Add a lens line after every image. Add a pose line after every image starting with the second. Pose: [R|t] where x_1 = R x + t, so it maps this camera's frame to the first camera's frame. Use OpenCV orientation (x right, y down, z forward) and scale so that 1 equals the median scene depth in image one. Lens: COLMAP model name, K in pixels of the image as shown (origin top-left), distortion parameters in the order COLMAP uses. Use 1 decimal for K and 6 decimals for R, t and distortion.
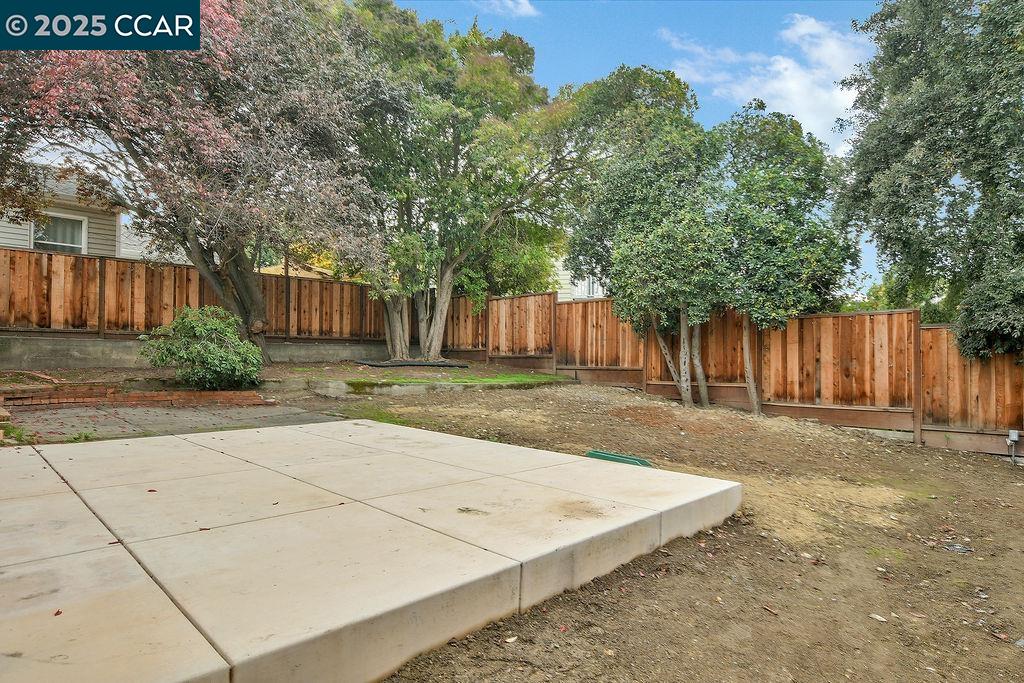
lens RADIAL K [[554.5, 0, 516.1], [0, 554.5, 353.8], [0, 0, 1]] dist [-0.006458, -0.000326]
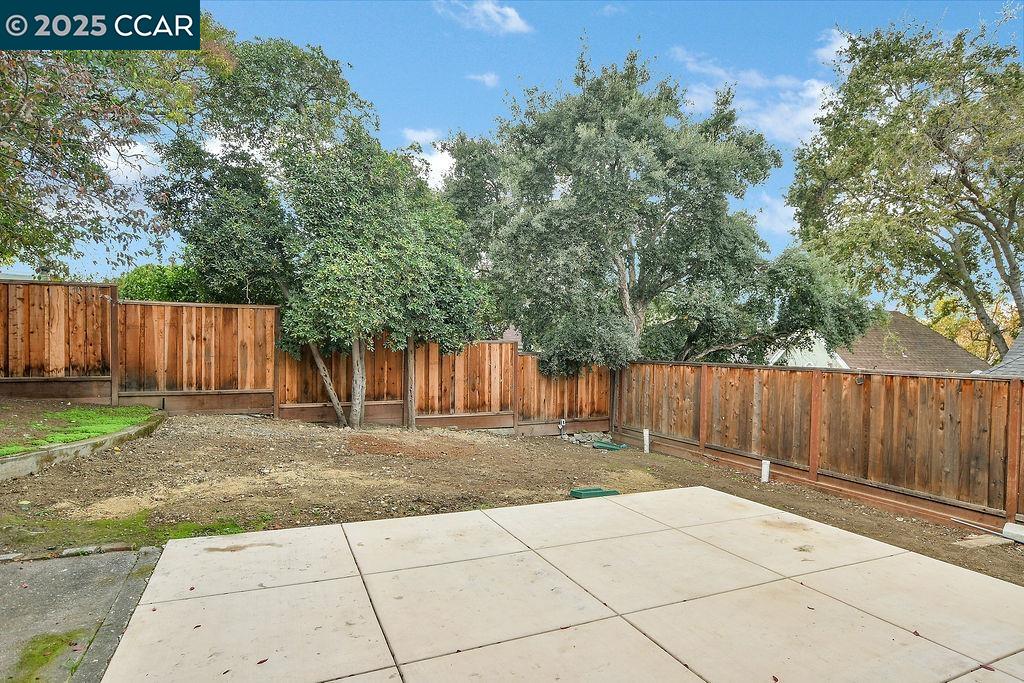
lens RADIAL K [[554.5, 0, 516.1], [0, 554.5, 353.8], [0, 0, 1]] dist [-0.006458, -0.000326]
pose [[0.372844, -0.009913, 0.927841, -0.525736], [-0.016714, 0.999709, 0.017397, -0.063854], [-0.927744, -0.021994, 0.372569, 0.404265]]
